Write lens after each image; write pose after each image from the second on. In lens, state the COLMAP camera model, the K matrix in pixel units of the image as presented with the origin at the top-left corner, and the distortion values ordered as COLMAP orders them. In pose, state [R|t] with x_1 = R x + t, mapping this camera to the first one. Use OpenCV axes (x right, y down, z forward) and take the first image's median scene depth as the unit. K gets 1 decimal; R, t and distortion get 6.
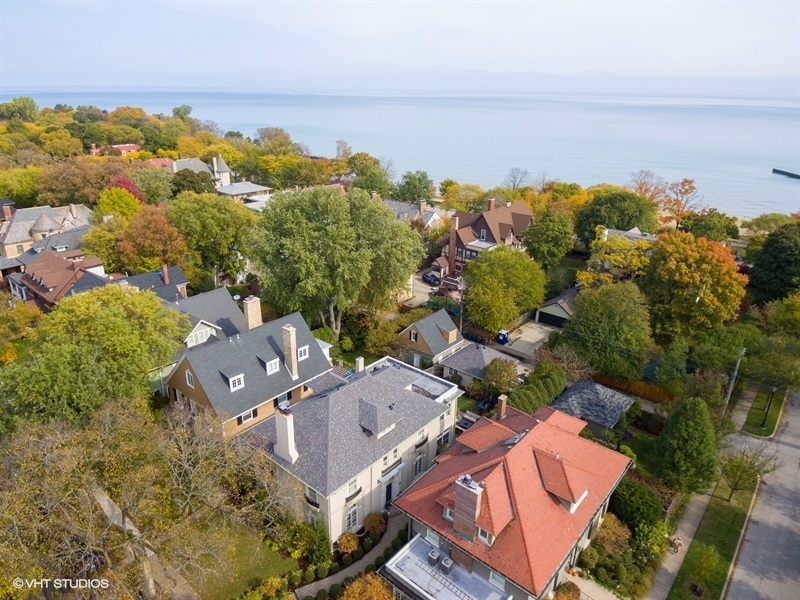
lens RADIAL K [[519.5, 0, 397.6], [0, 519.5, 299.0], [0, 0, 1]] dist [0.050632, -0.059060]
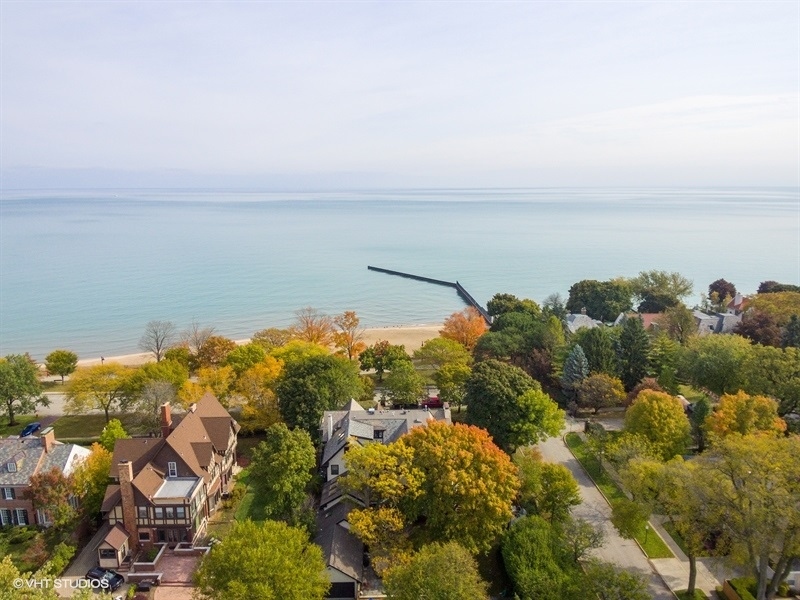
lens RADIAL K [[519.5, 0, 393.4], [0, 519.5, 295.8], [0, 0, 1]] dist [0.050632, -0.059060]
pose [[0.744655, -0.150463, 0.650269, -0.050218], [0.262322, 0.961836, -0.077842, -0.350836], [-0.613739, 0.228545, 0.755706, 0.430821]]
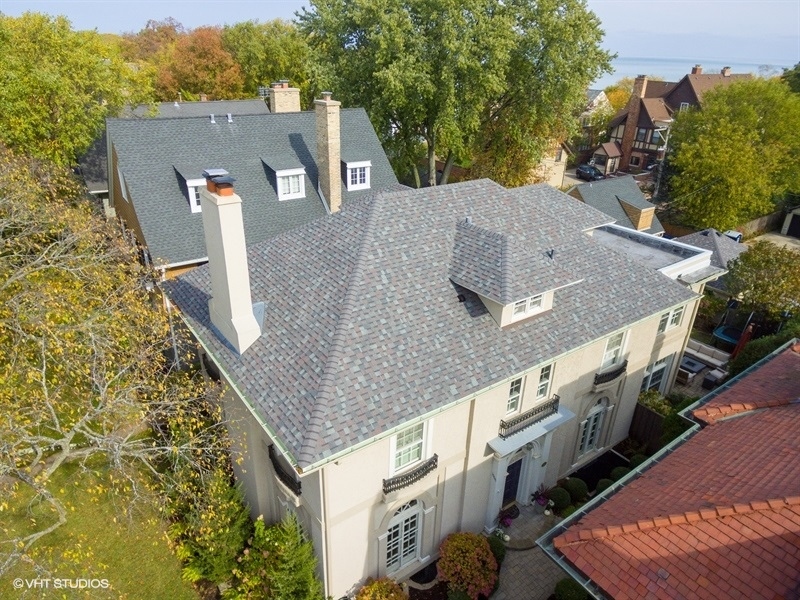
lens RADIAL K [[519.5, 0, 391.4], [0, 519.5, 298.9], [0, 0, 1]] dist [0.050632, -0.059060]
pose [[0.967942, 0.107830, -0.226850, -0.021645], [-0.094232, 0.993088, 0.069974, 0.160333], [0.232828, -0.046355, 0.971413, 0.450419]]
